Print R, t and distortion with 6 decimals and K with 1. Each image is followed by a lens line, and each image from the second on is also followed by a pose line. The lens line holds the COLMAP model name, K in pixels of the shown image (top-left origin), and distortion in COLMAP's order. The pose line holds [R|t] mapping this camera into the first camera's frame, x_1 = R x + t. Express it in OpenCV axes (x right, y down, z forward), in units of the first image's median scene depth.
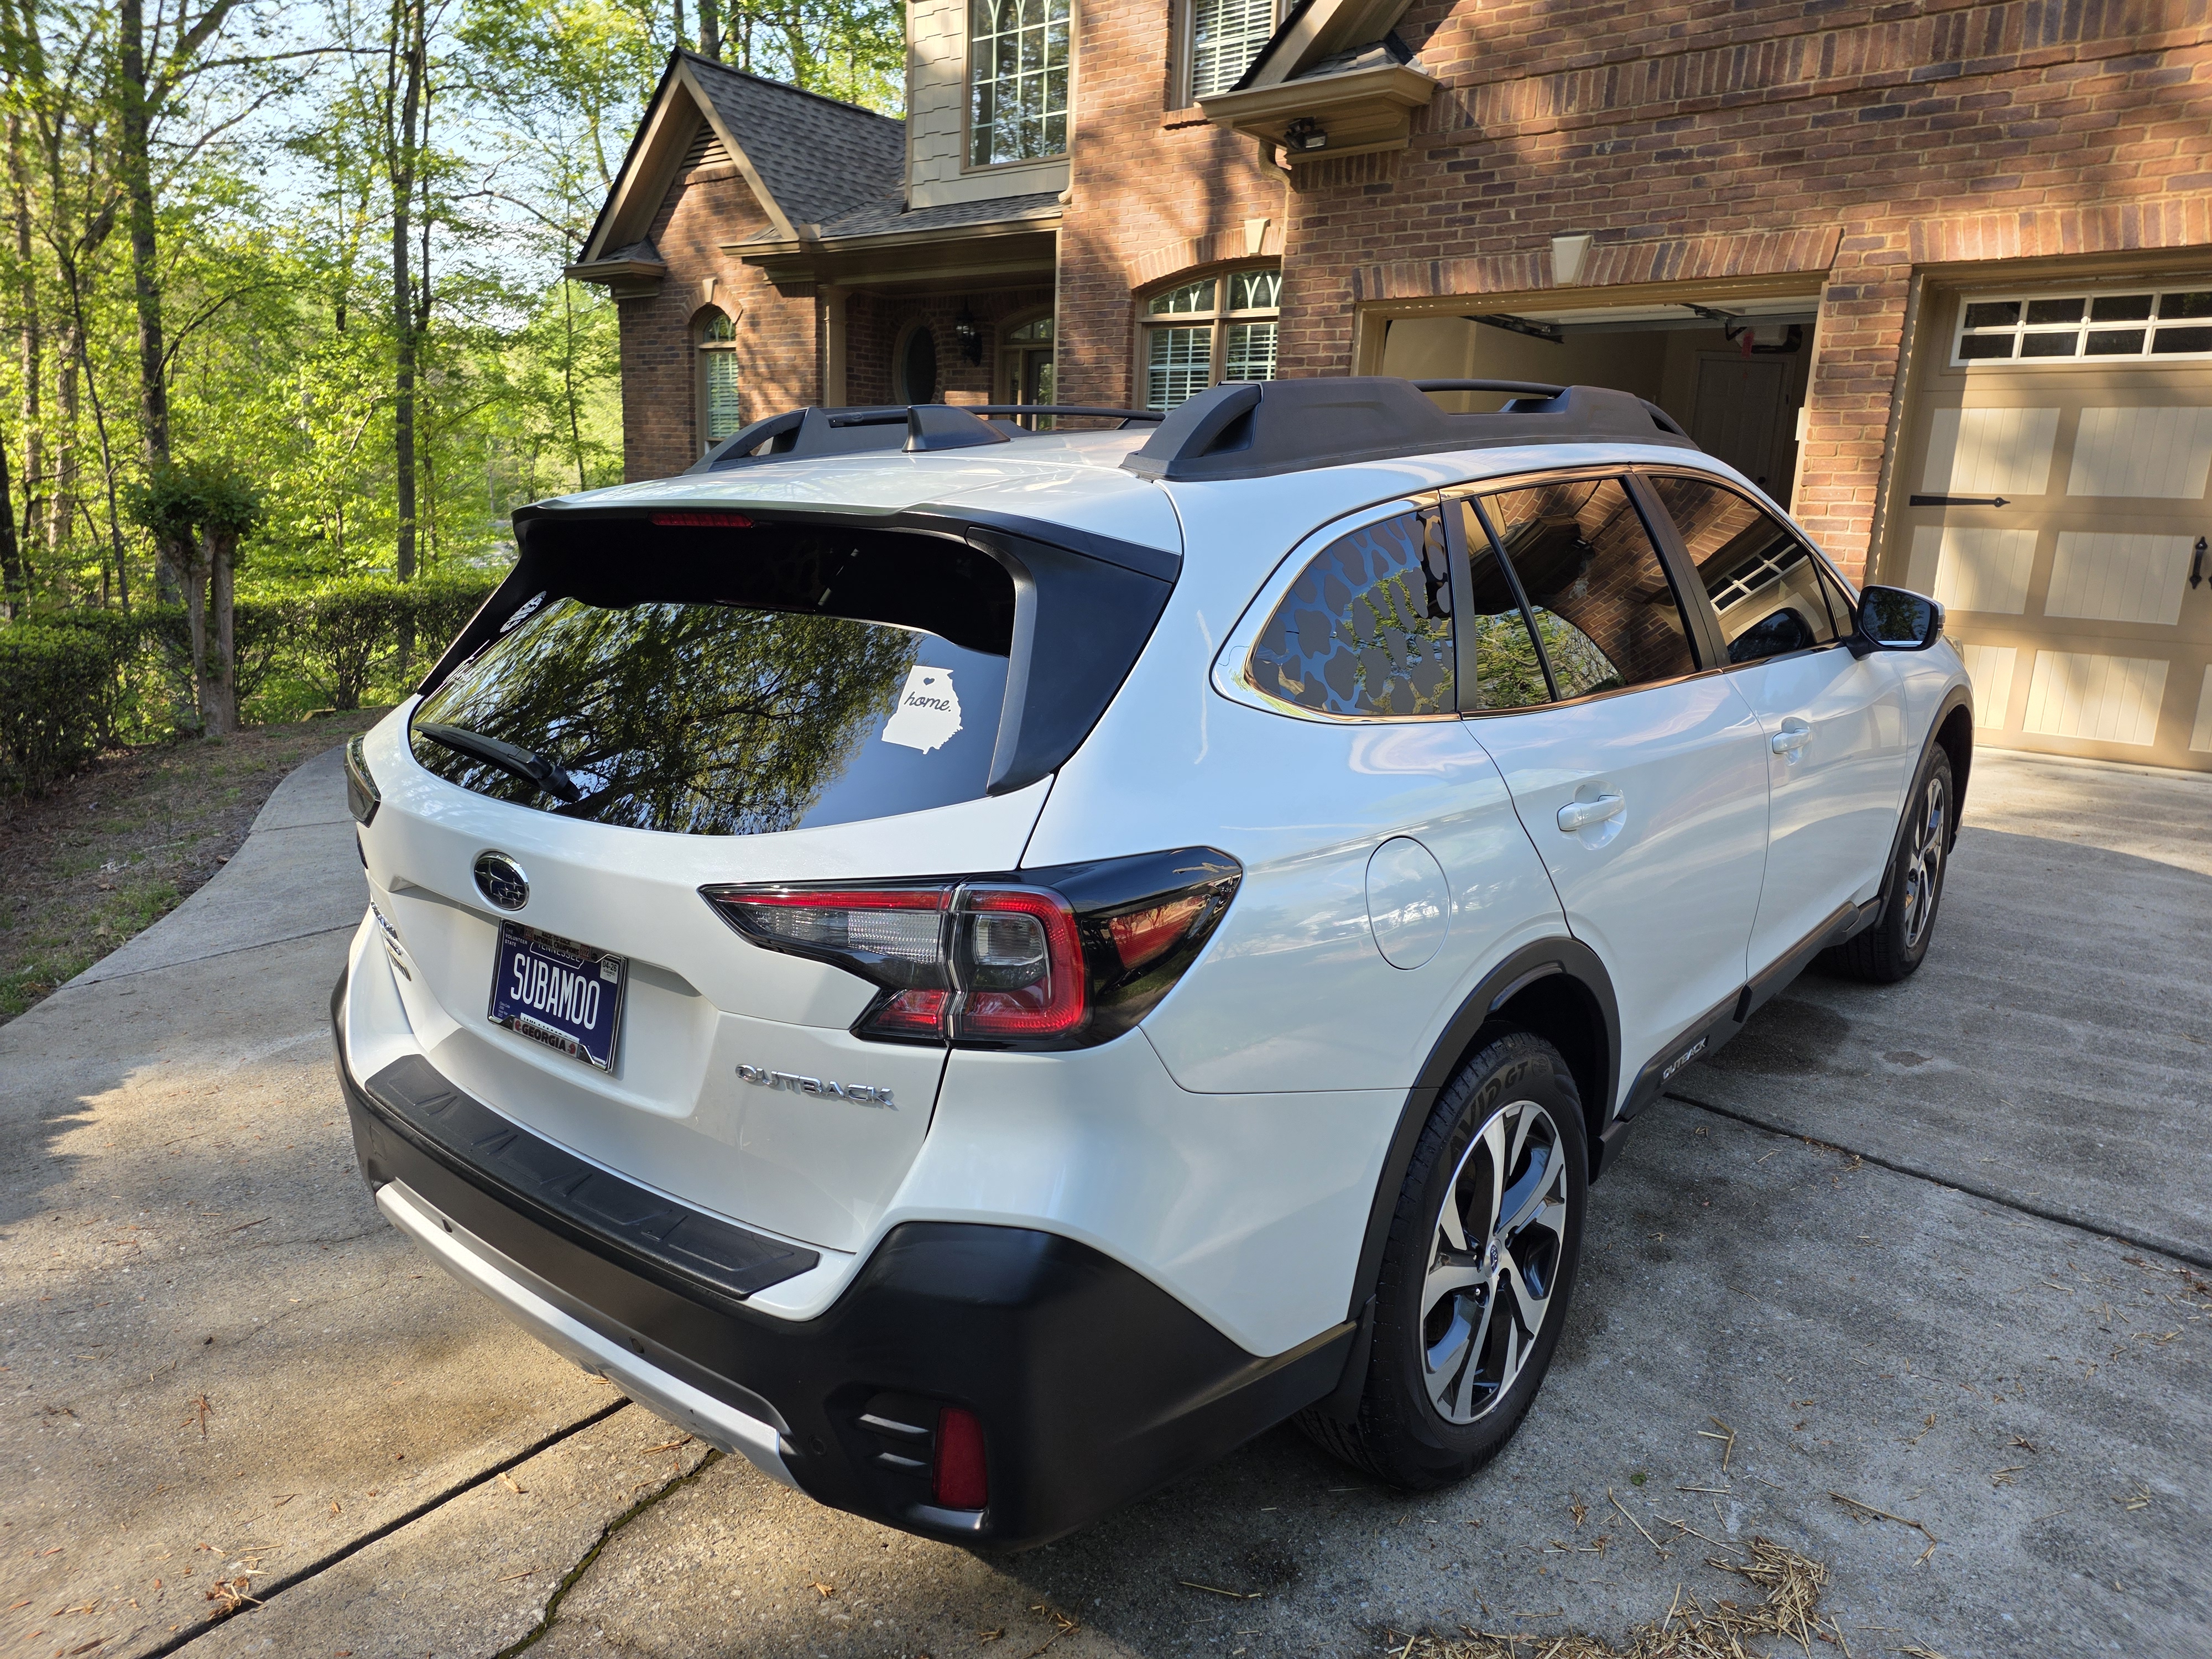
lens RADIAL K [[1513.4, 0, 1106.0], [0, 1513.4, 829.5], [0, 0, 1]] dist [0.031991, -0.004752]
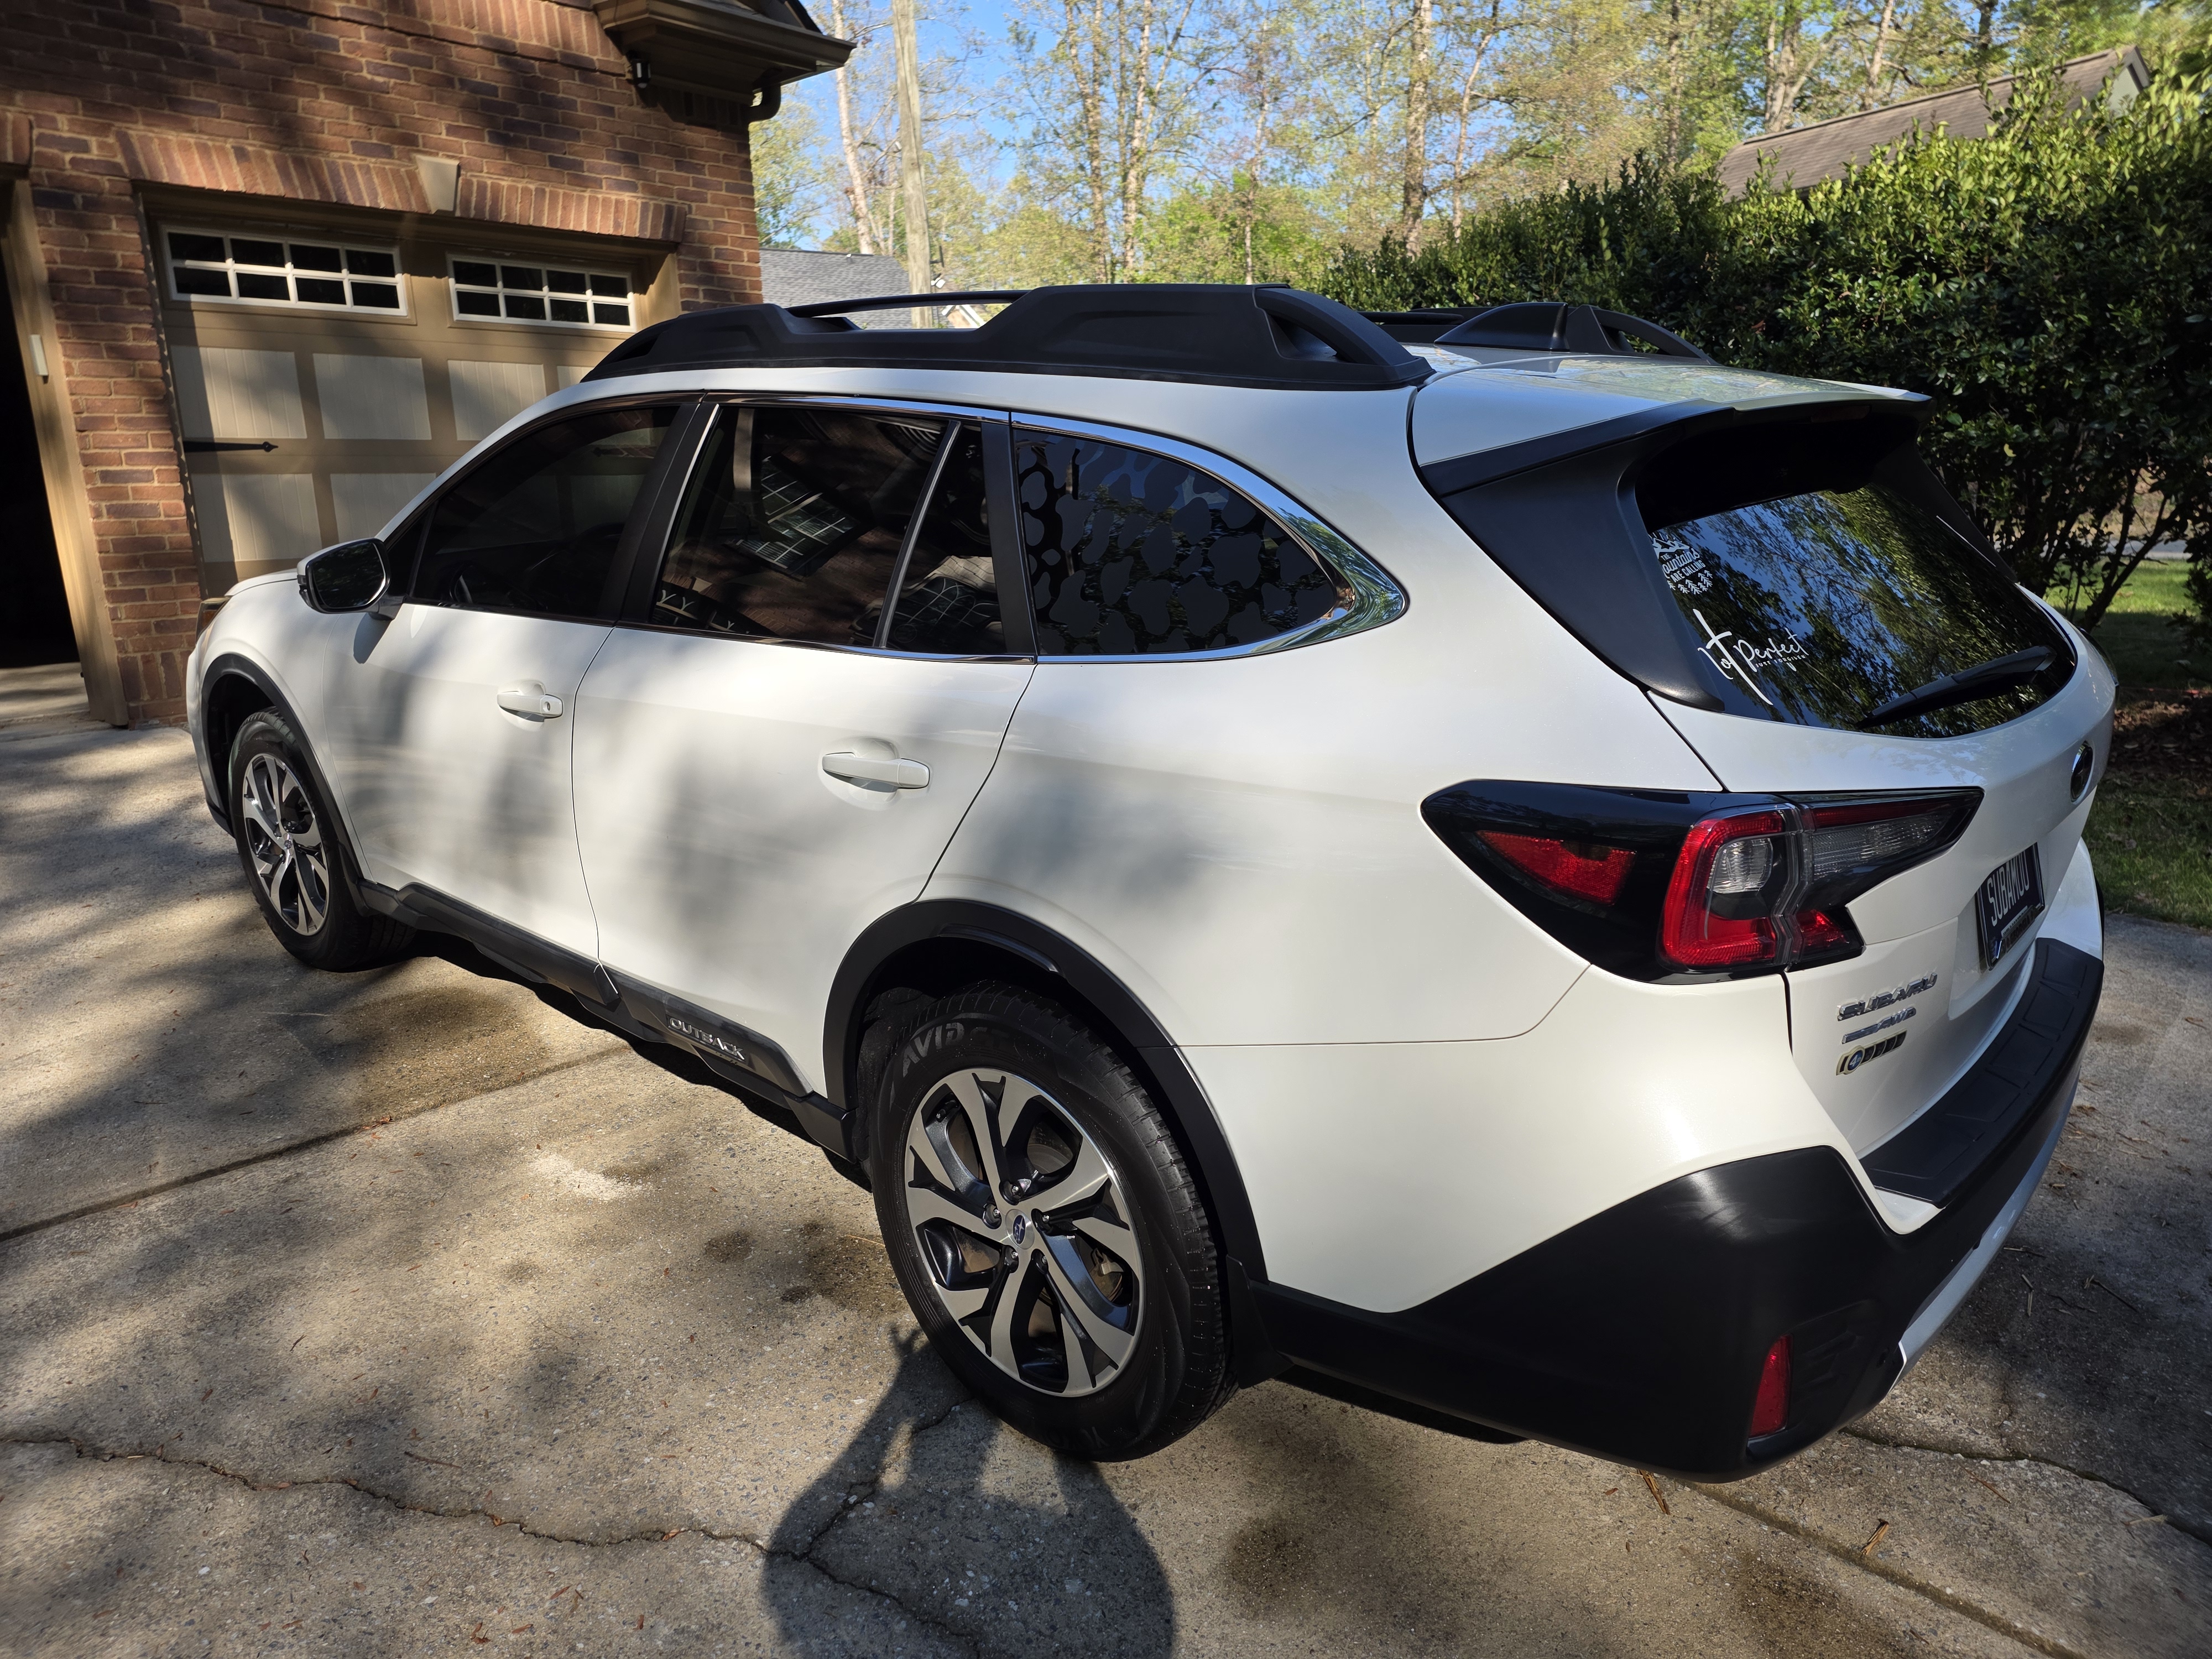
lens RADIAL K [[1586.9, 0, 1106.0], [0, 1586.9, 829.5], [0, 0, 1]] dist [0.012937, 0.005125]
pose [[-0.001558, -0.249548, 0.968361, -0.472194], [0.242182, 0.939441, 0.242485, -0.104772], [-0.970230, 0.234897, 0.058972, 0.493415]]
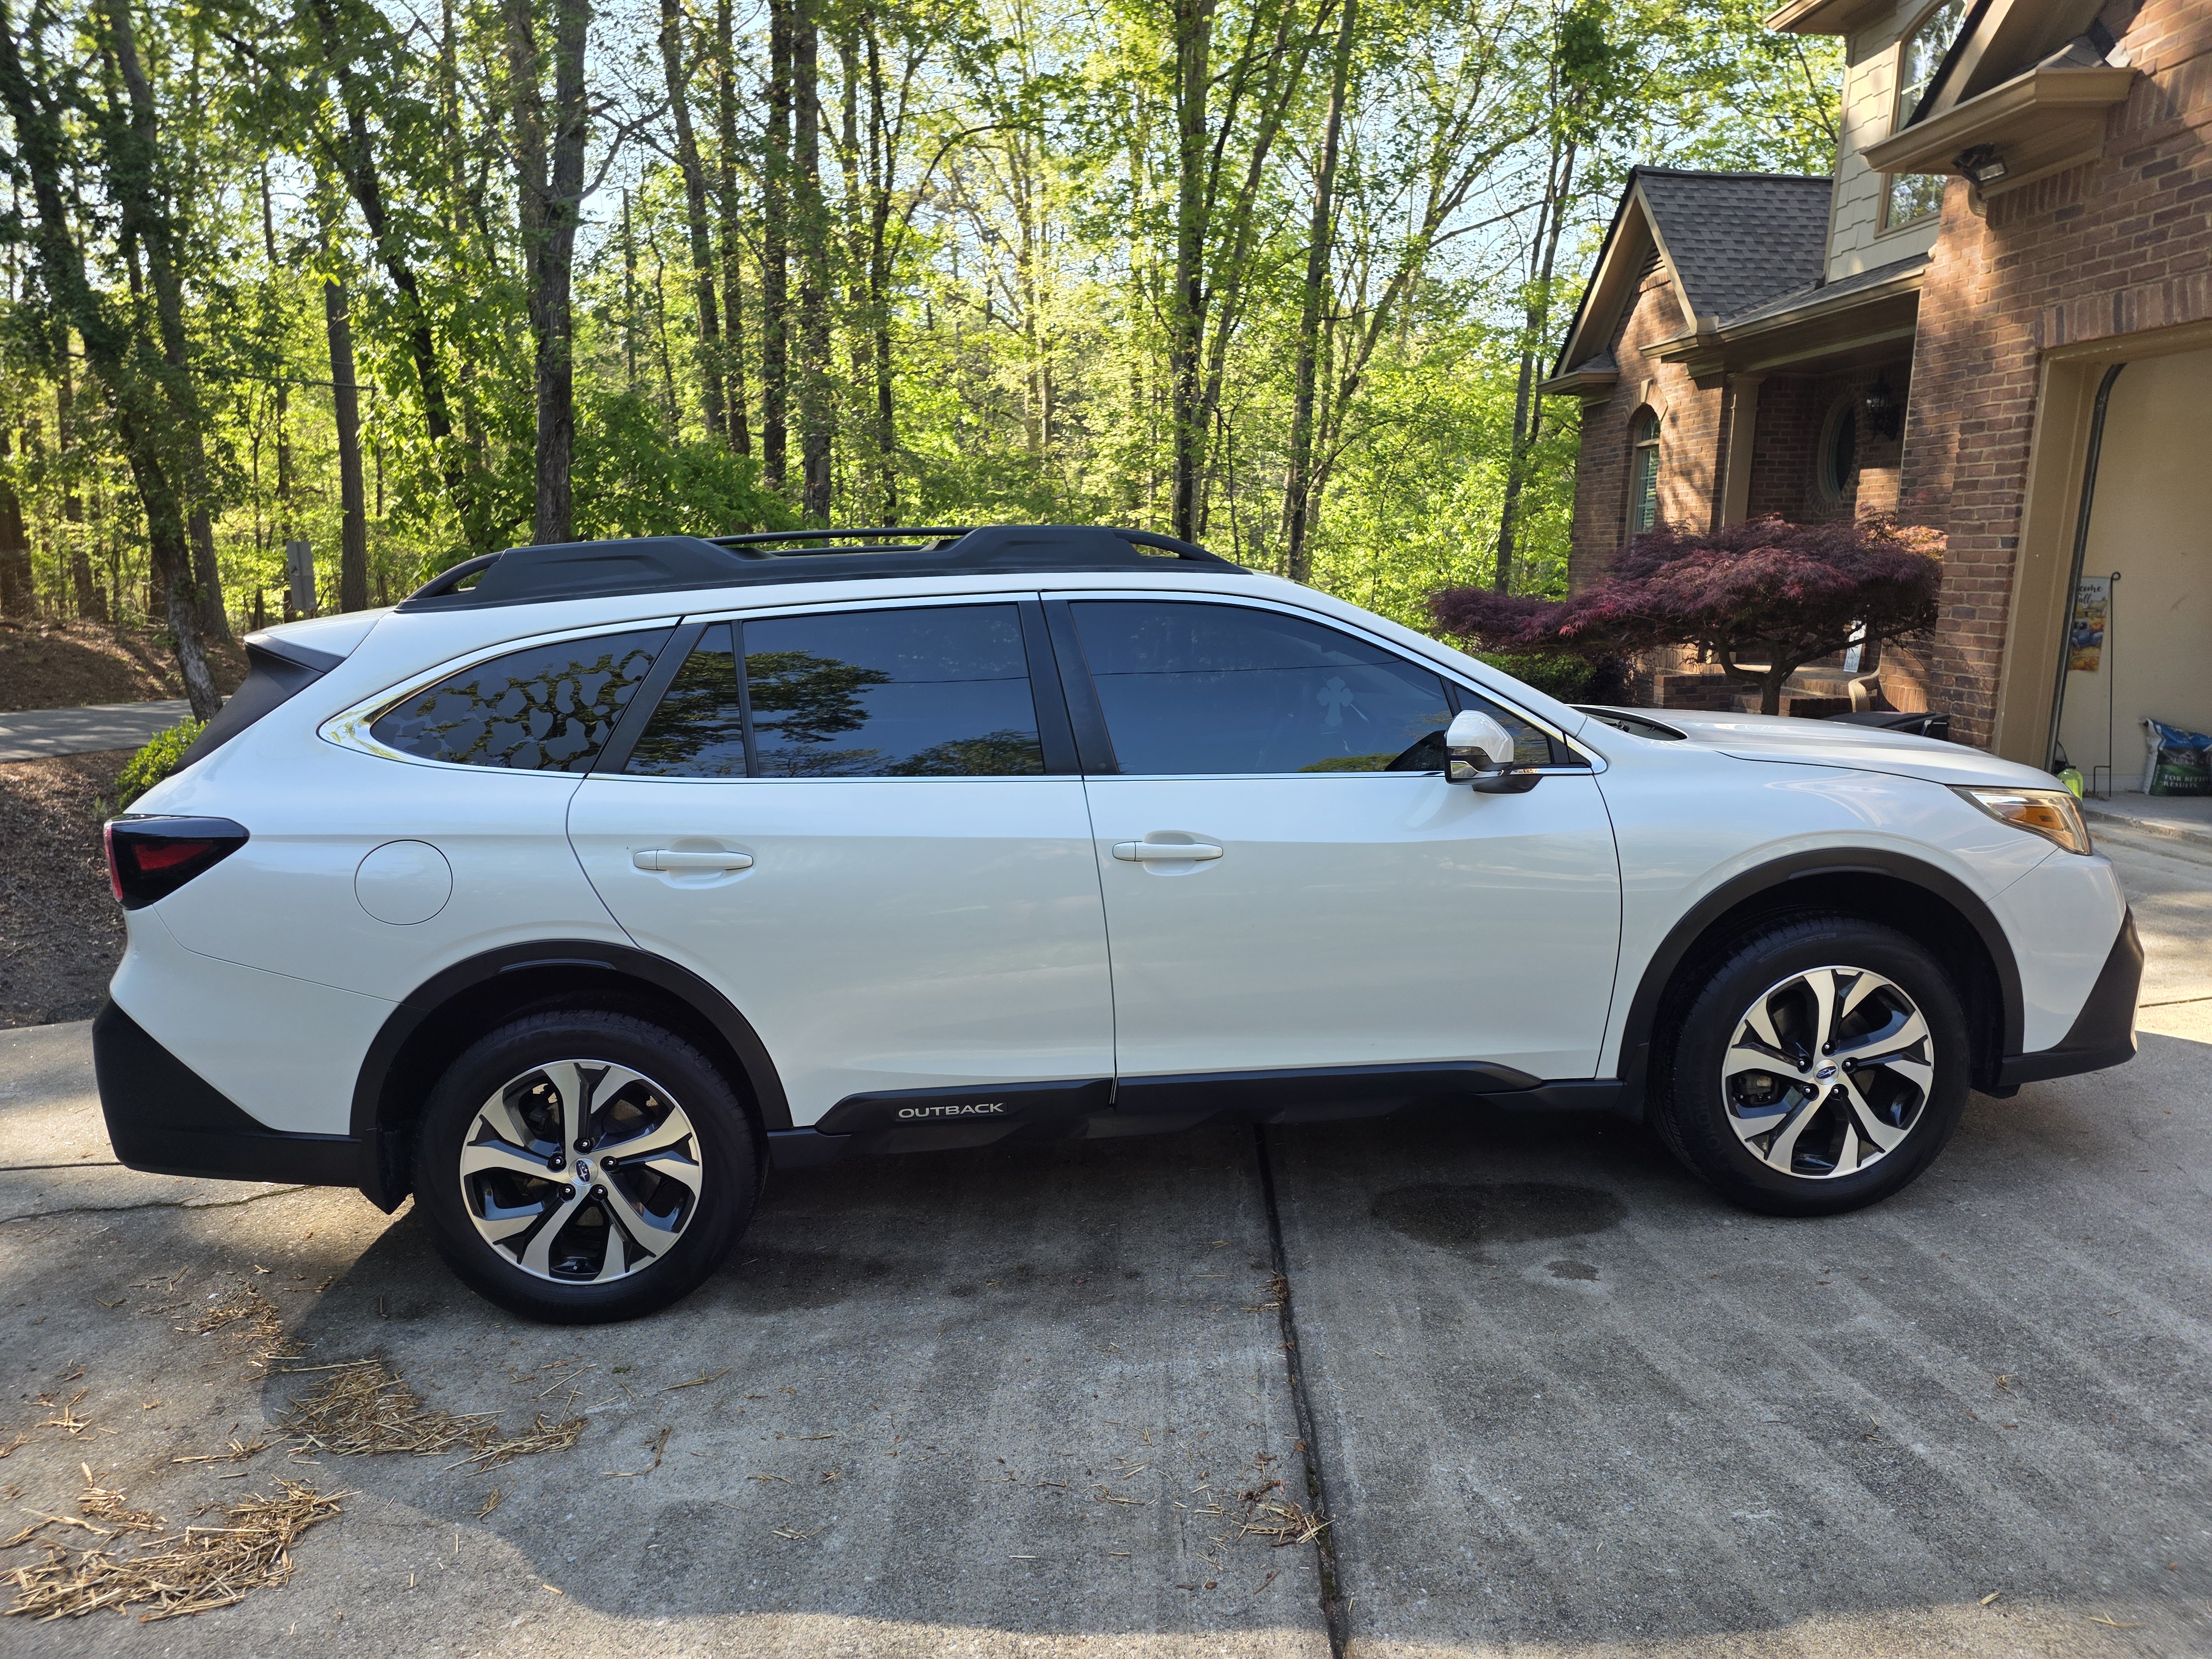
lens RADIAL K [[1481.4, 0, 1094.9], [0, 1481.4, 857.9], [0, 0, 1]] dist [0.068883, -0.068783]
pose [[0.689138, 0.116229, -0.715248, 0.550556], [-0.141489, 0.989637, 0.024495, -0.035301], [0.710683, 0.084319, 0.698441, 0.131955]]
